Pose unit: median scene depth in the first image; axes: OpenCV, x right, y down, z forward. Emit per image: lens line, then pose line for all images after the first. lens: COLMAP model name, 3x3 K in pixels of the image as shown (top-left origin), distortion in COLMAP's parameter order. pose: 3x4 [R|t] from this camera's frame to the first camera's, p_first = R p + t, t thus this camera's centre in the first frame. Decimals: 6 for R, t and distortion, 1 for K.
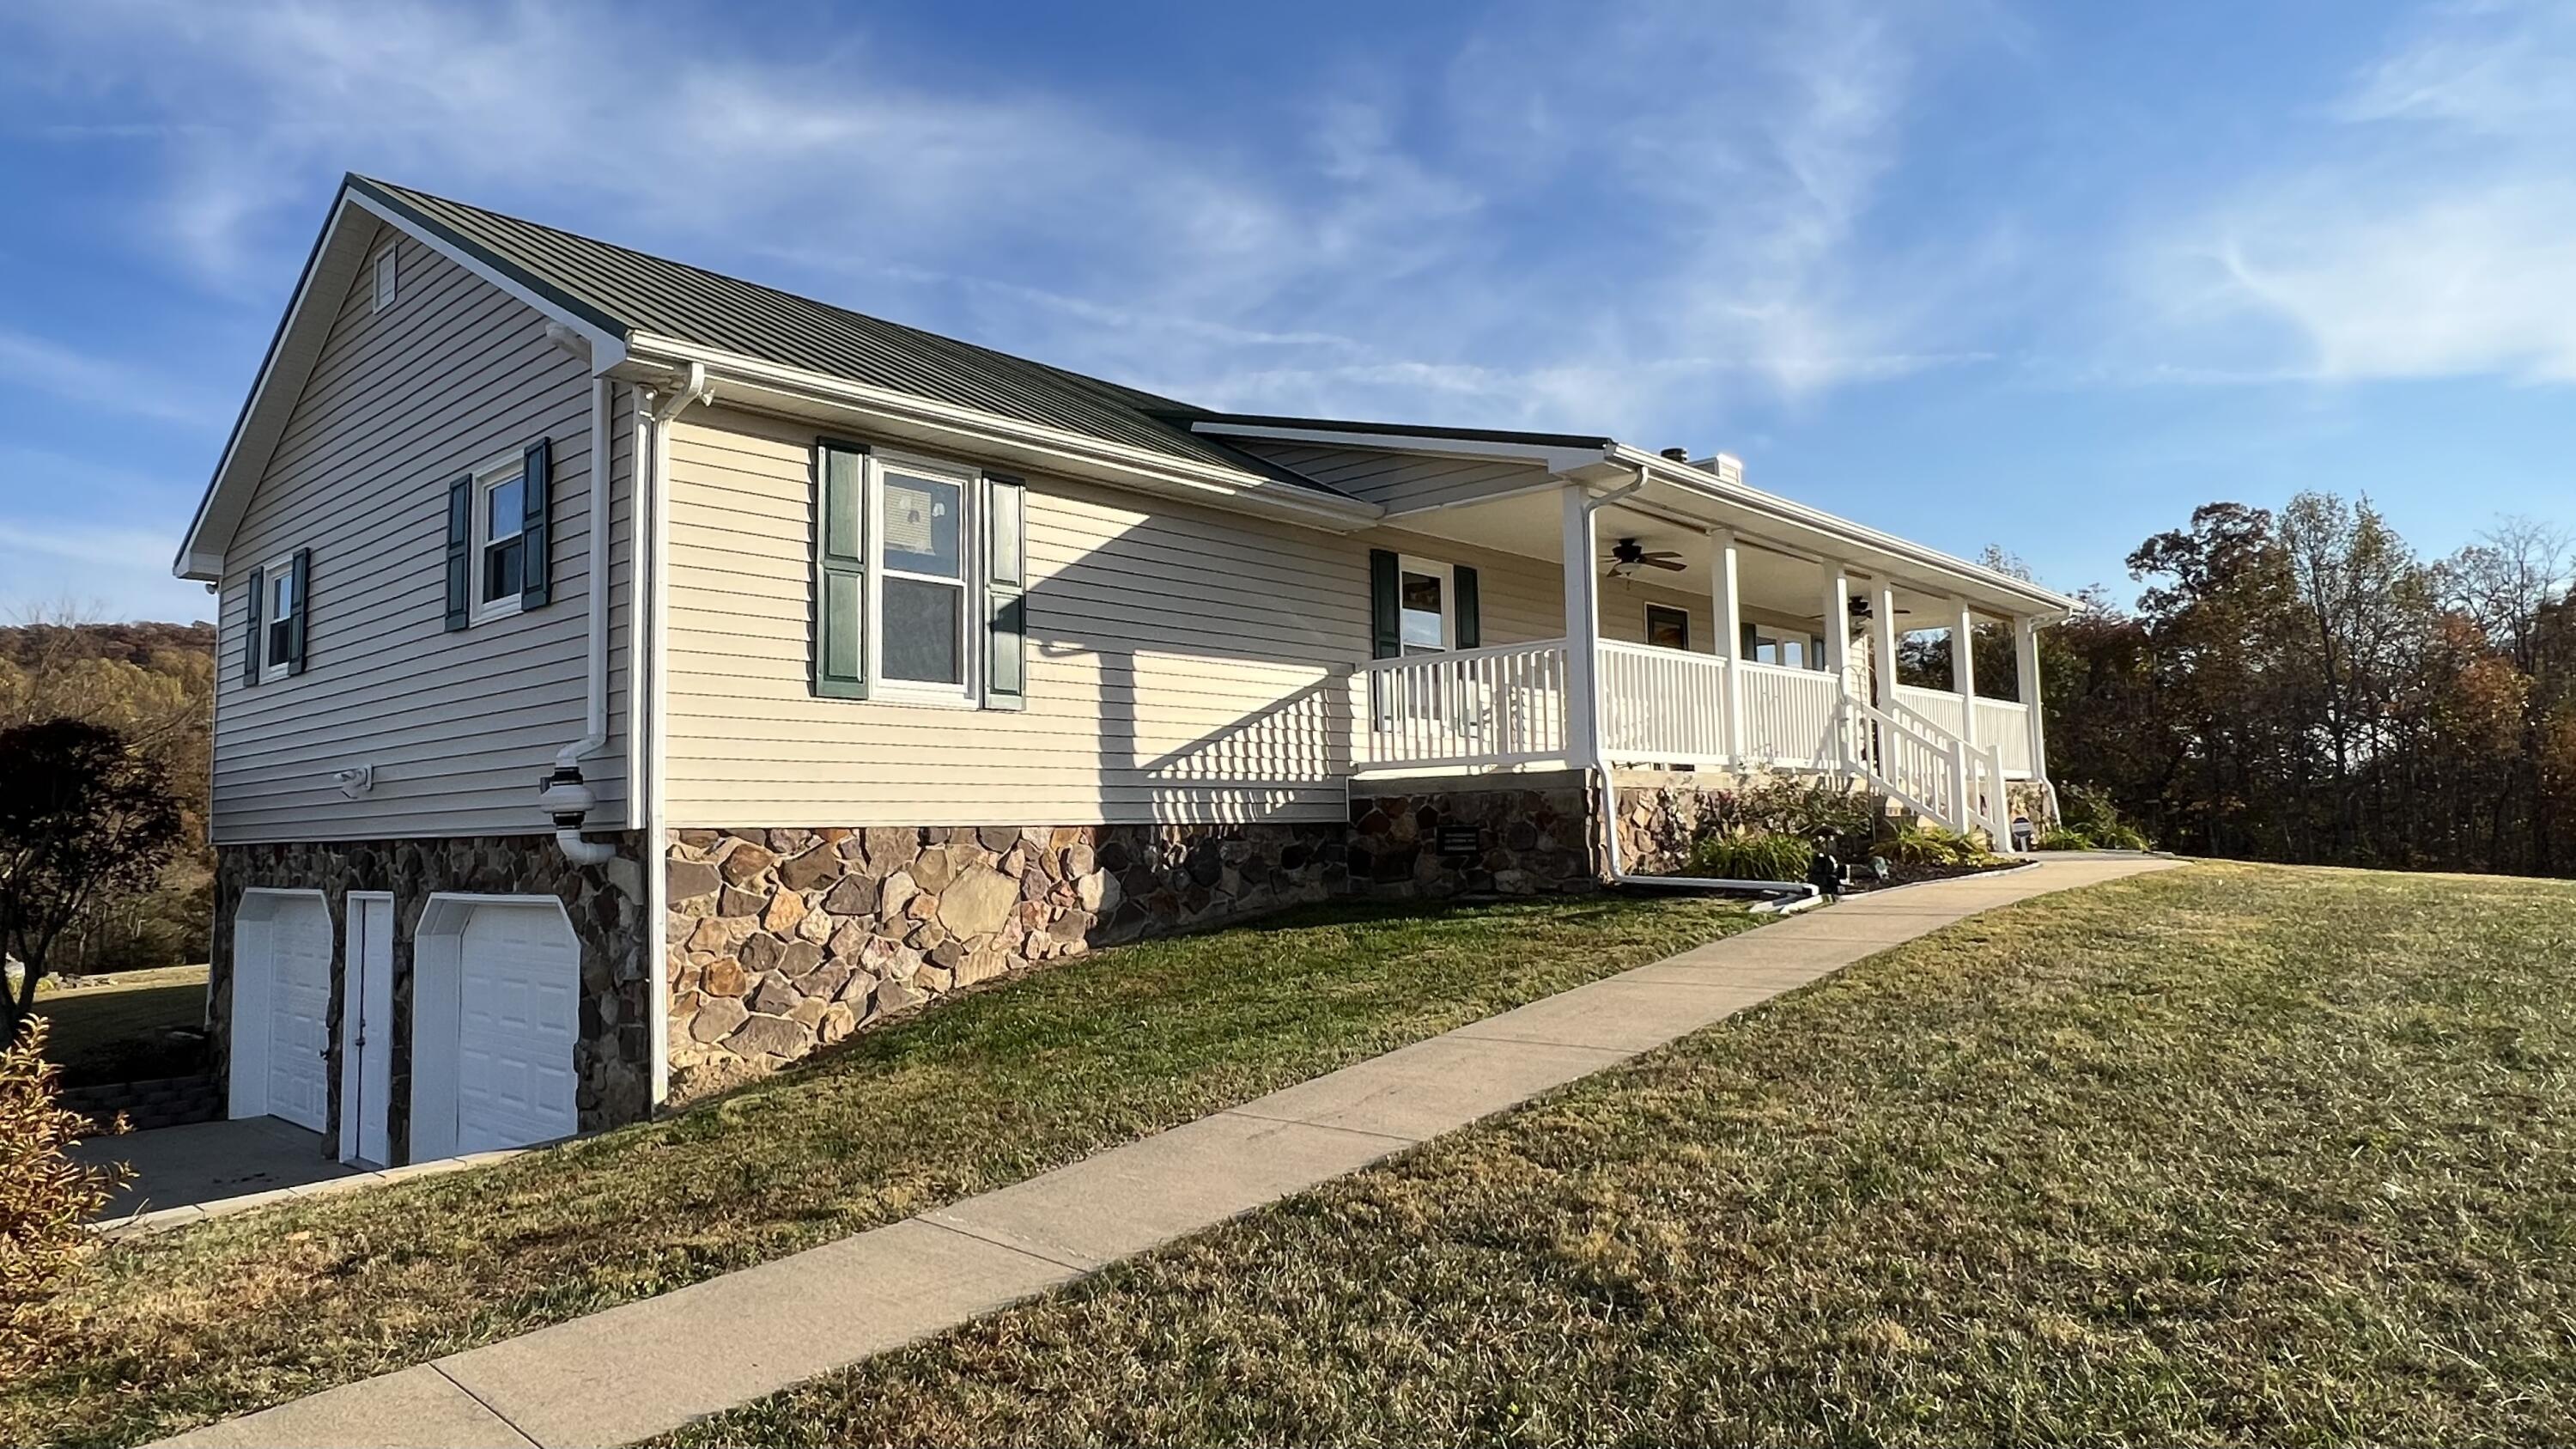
lens RADIAL K [[1487.8, 0, 1279.9], [0, 1487.8, 710.2], [0, 0, 1]] dist [0.000390, -0.001659]
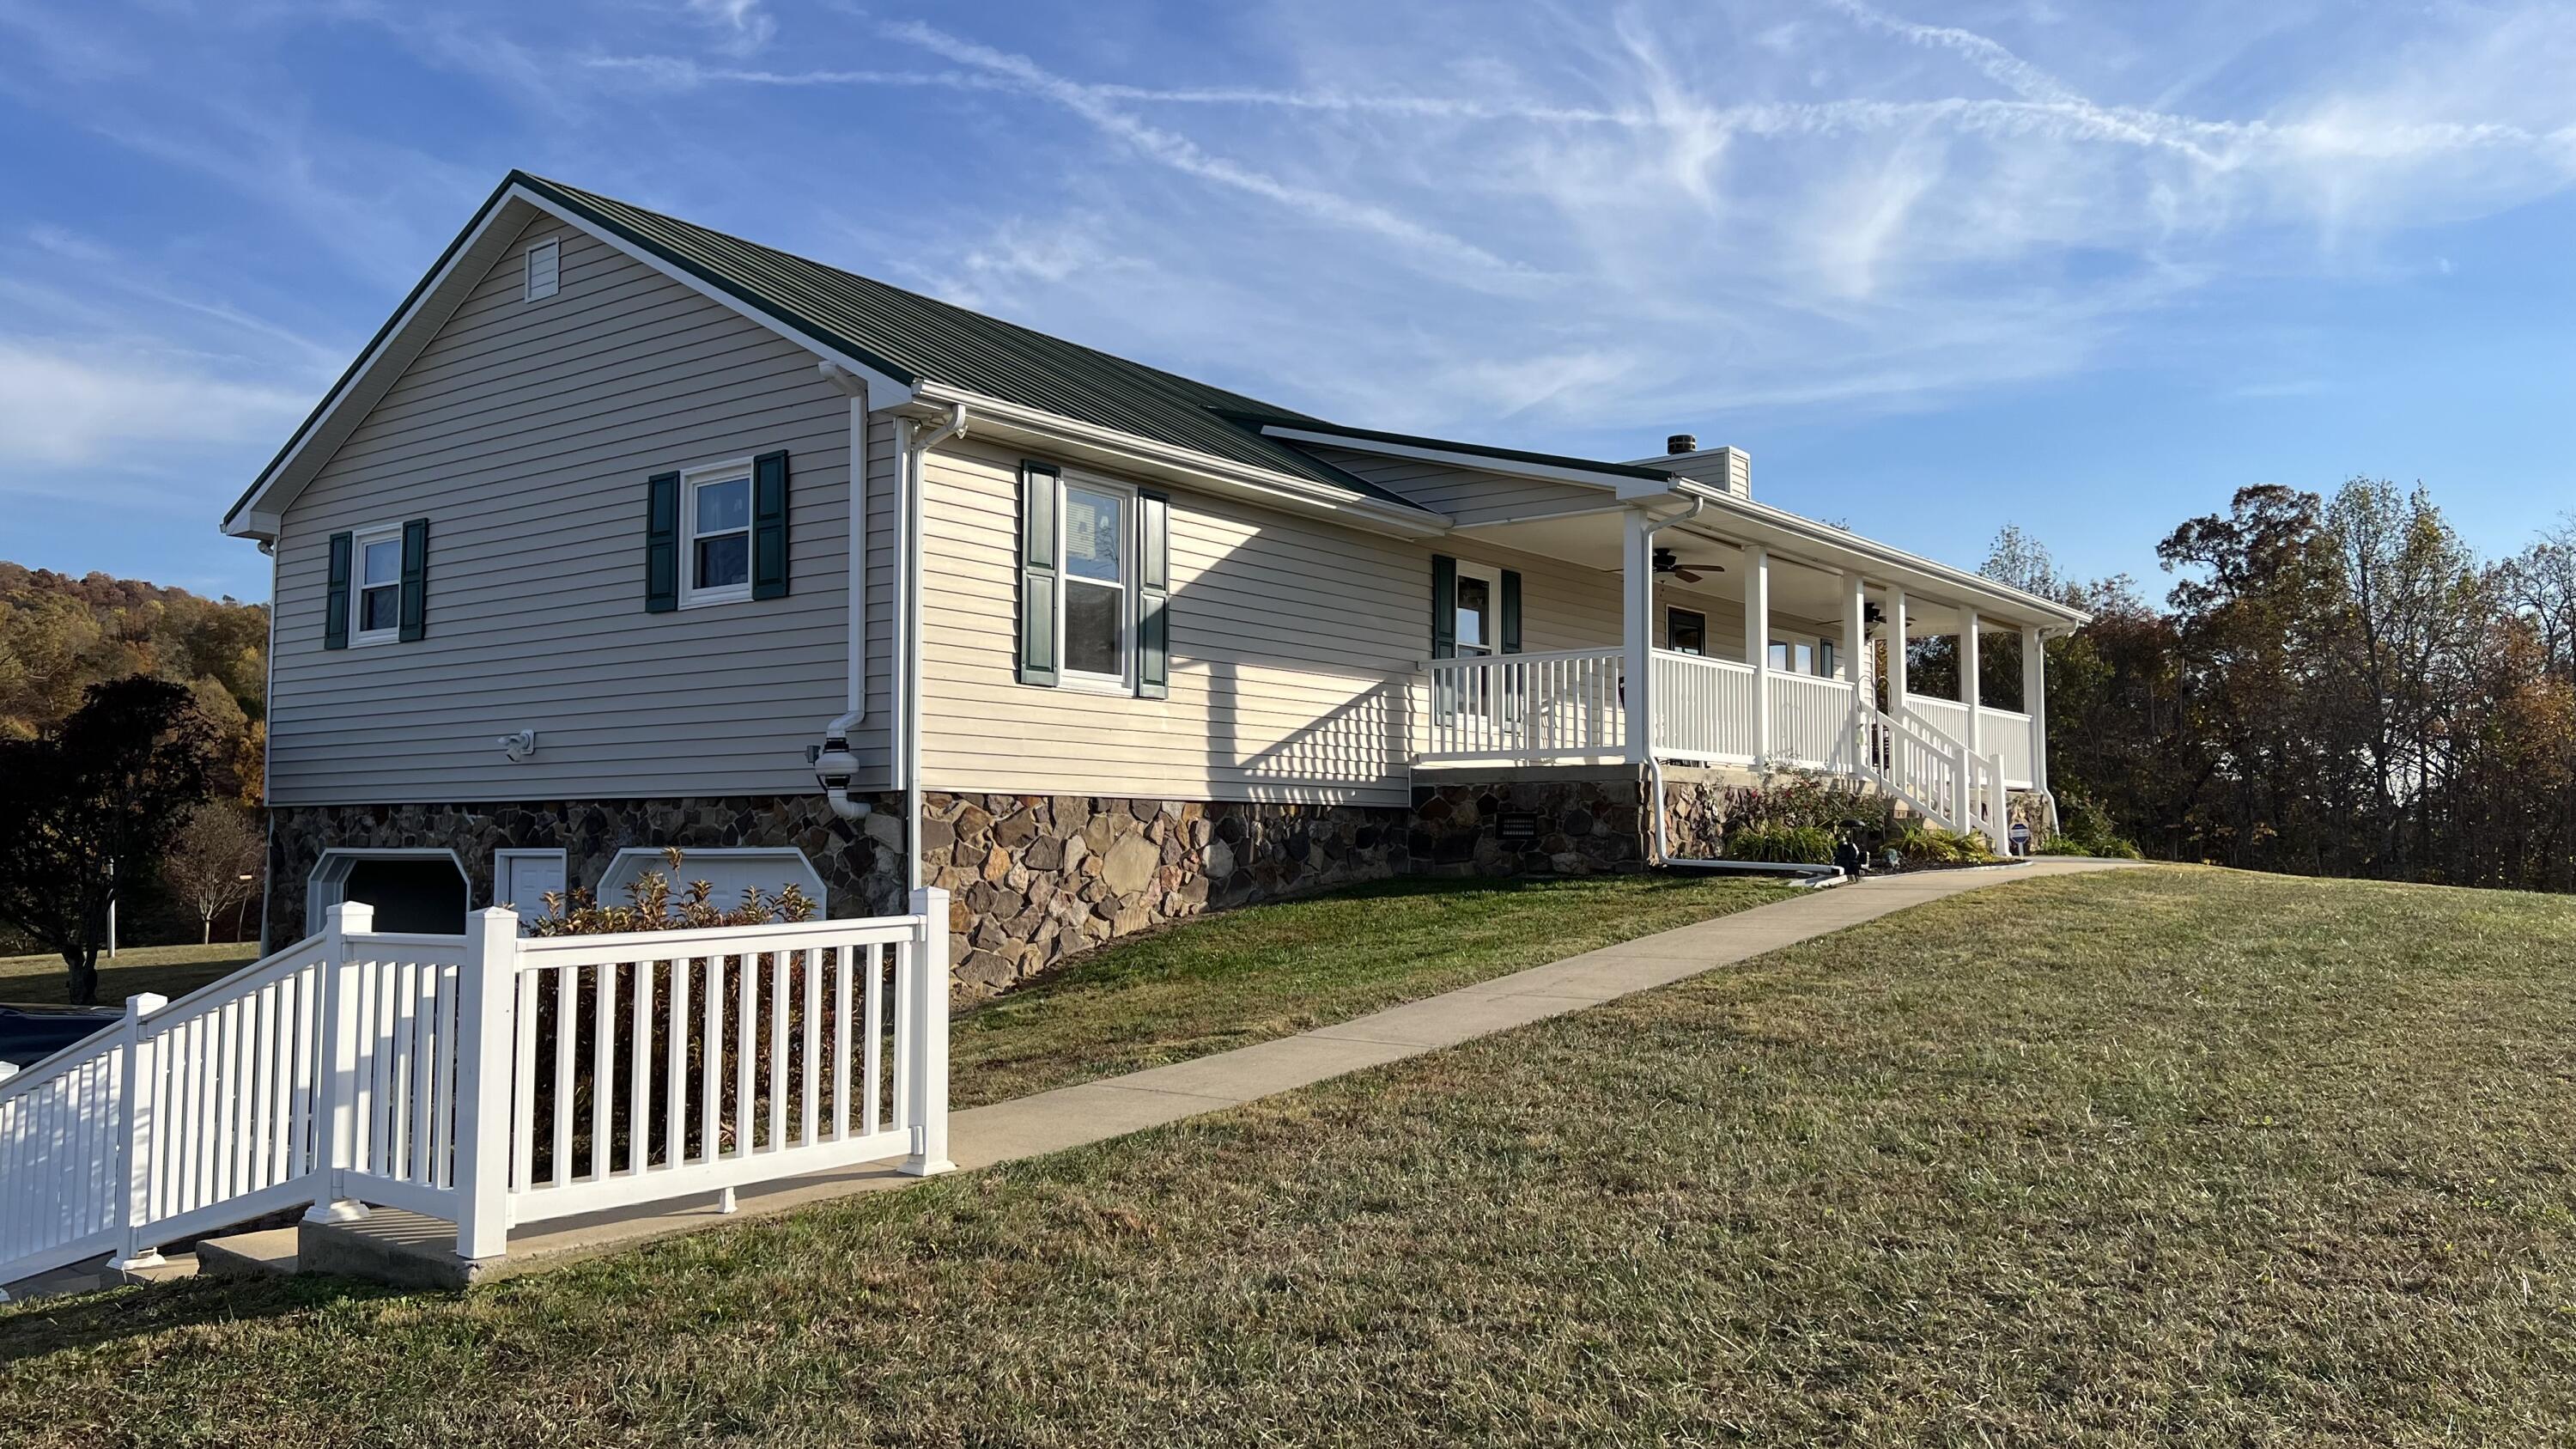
lens RADIAL K [[1865.8, 0, 1270.9], [0, 1865.8, 724.2], [0, 0, 1]] dist [0.103366, -0.149809]
pose [[0.996505, 0.027540, 0.078857, -0.177580], [-0.028858, 0.999461, 0.015625, -0.004259], [-0.078384, -0.017846, 0.996764, -0.376351]]
